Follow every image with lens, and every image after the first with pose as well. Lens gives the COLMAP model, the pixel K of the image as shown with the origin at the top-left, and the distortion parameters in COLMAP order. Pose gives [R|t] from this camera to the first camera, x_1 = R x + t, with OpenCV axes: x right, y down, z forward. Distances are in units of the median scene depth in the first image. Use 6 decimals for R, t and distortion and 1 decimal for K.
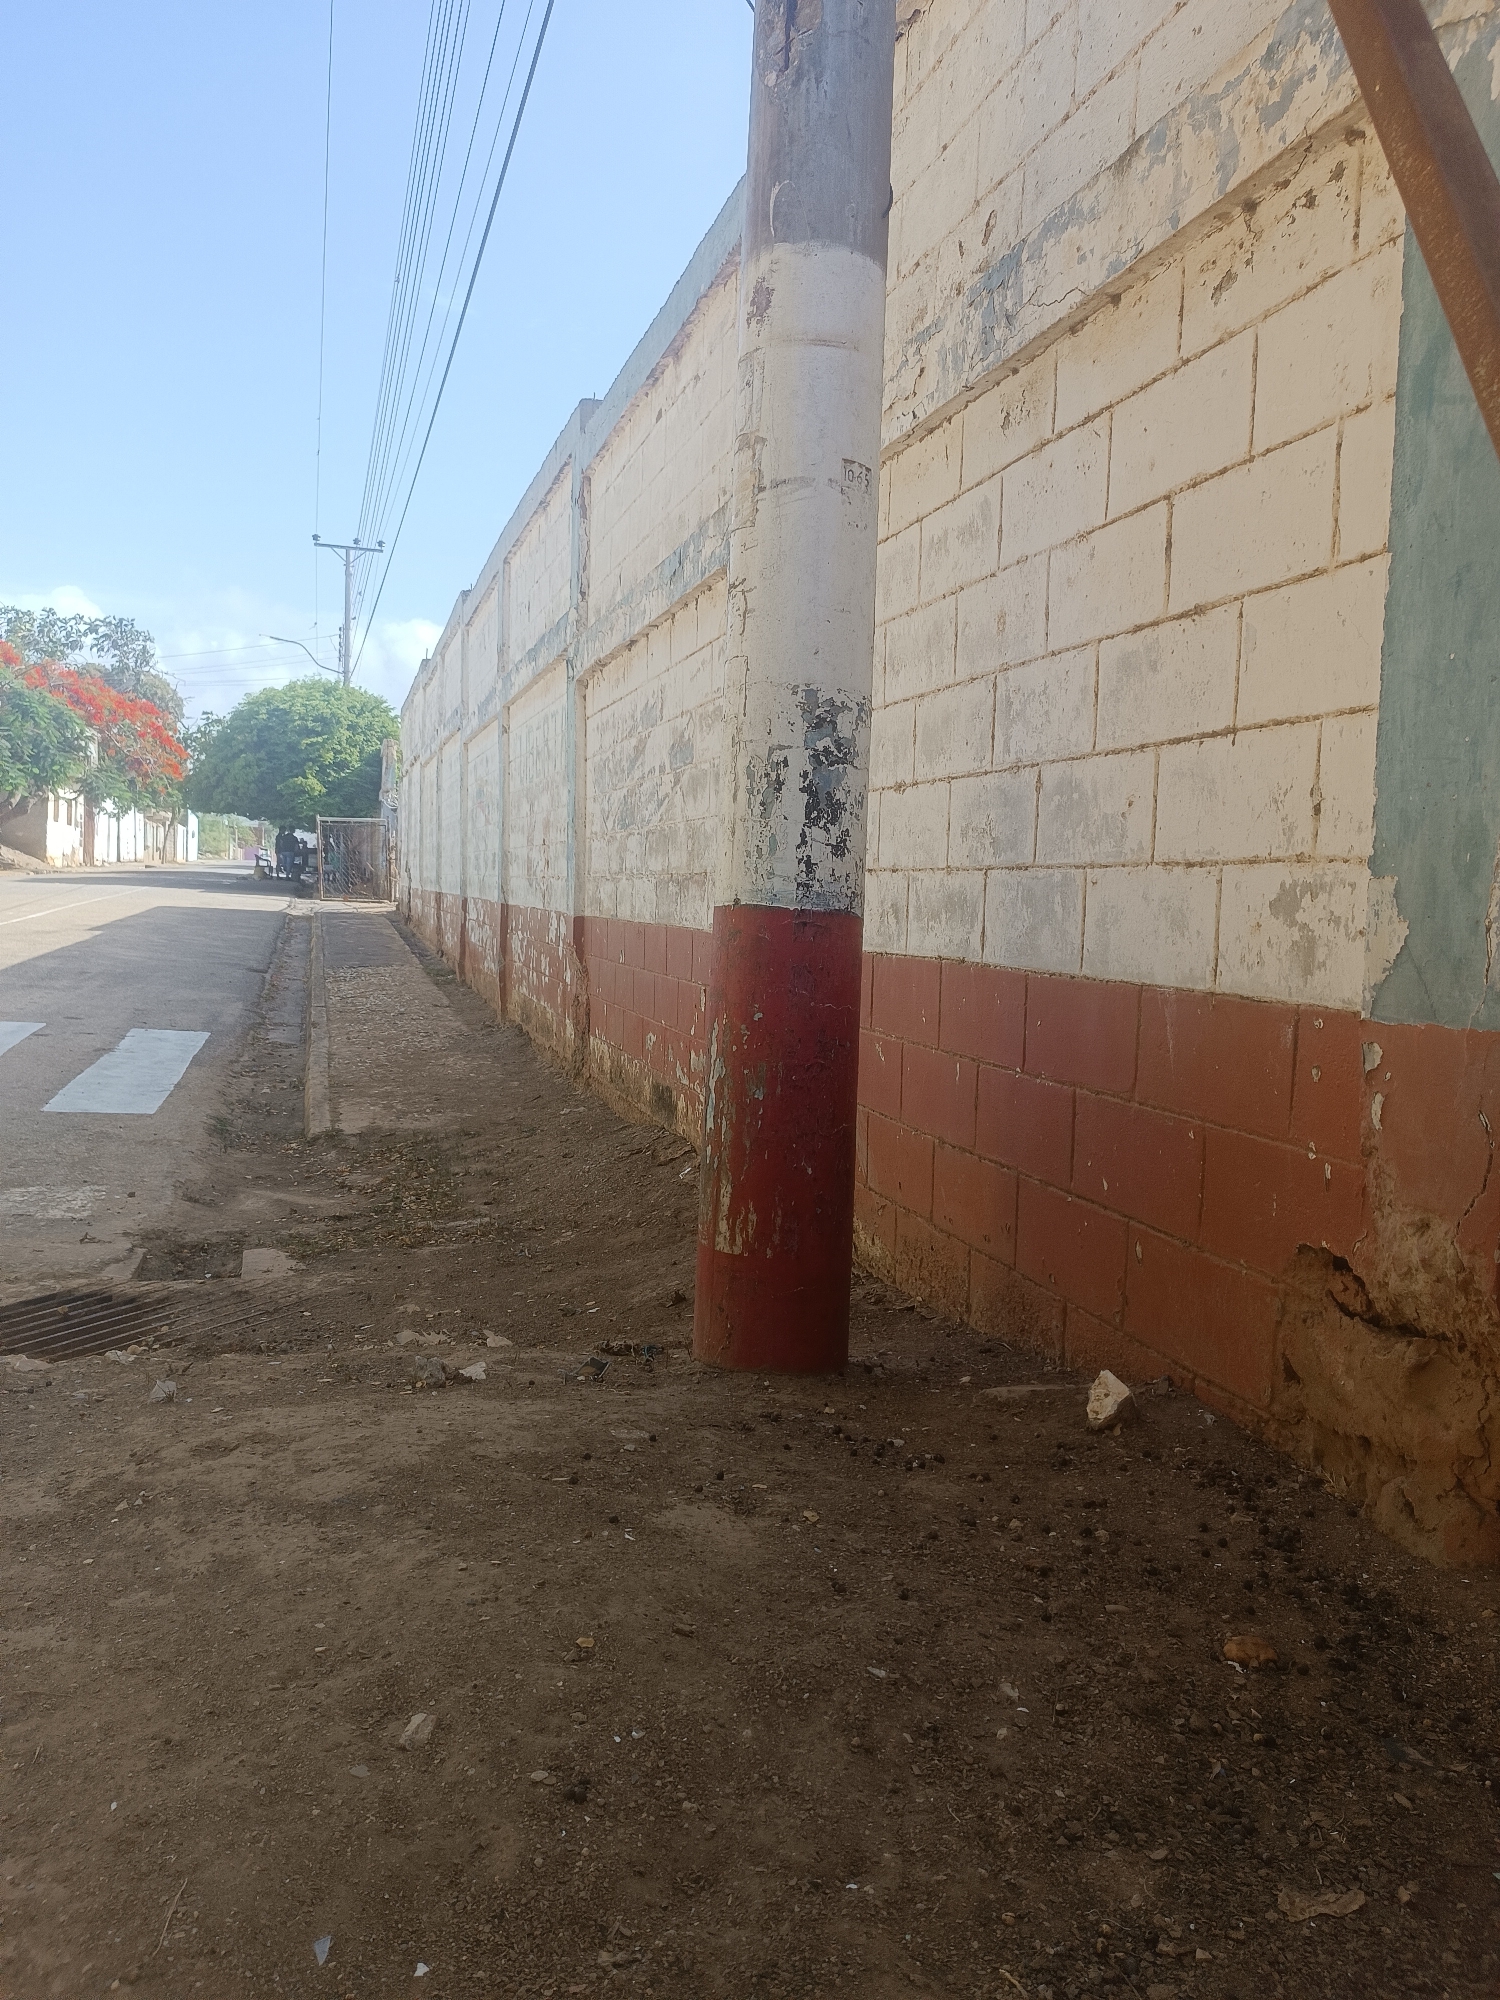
lens RADIAL K [[1419.8, 0, 751.8], [0, 1419.8, 993.3], [0, 0, 1]] dist [0.022726, -0.022568]
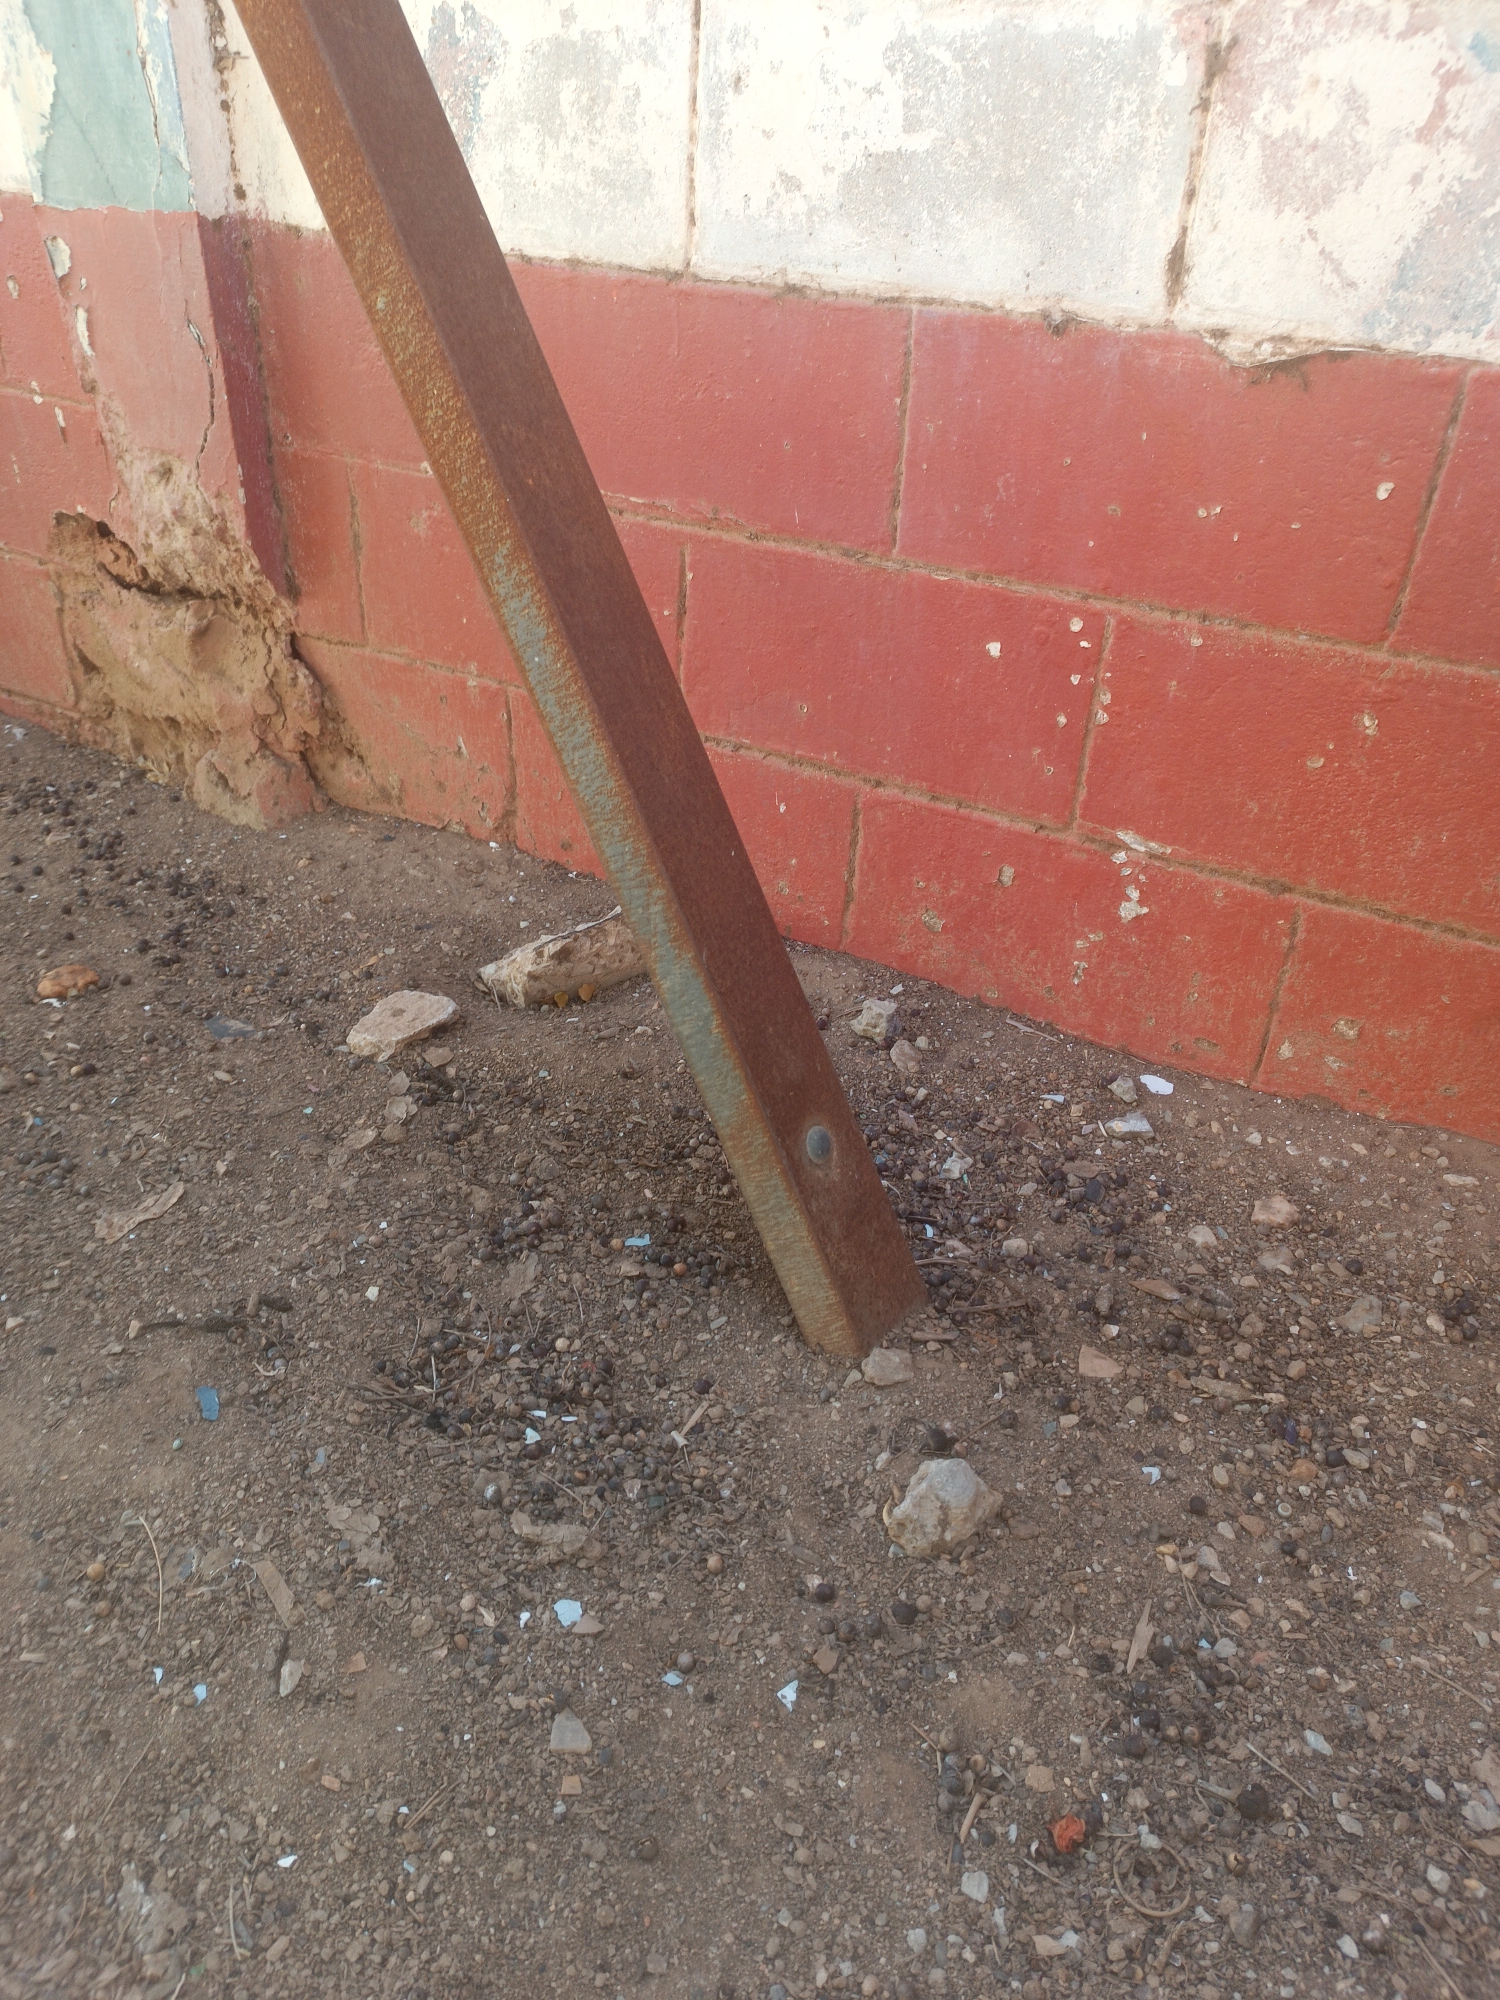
lens RADIAL K [[1419.8, 0, 743.9], [0, 1419.8, 1000.5], [0, 0, 1]] dist [0.022726, -0.022568]
pose [[0.751010, -0.358919, 0.554221, 0.137215], [0.038929, 0.861967, 0.505467, 0.014740], [-0.659142, -0.358036, 0.661319, 0.073773]]
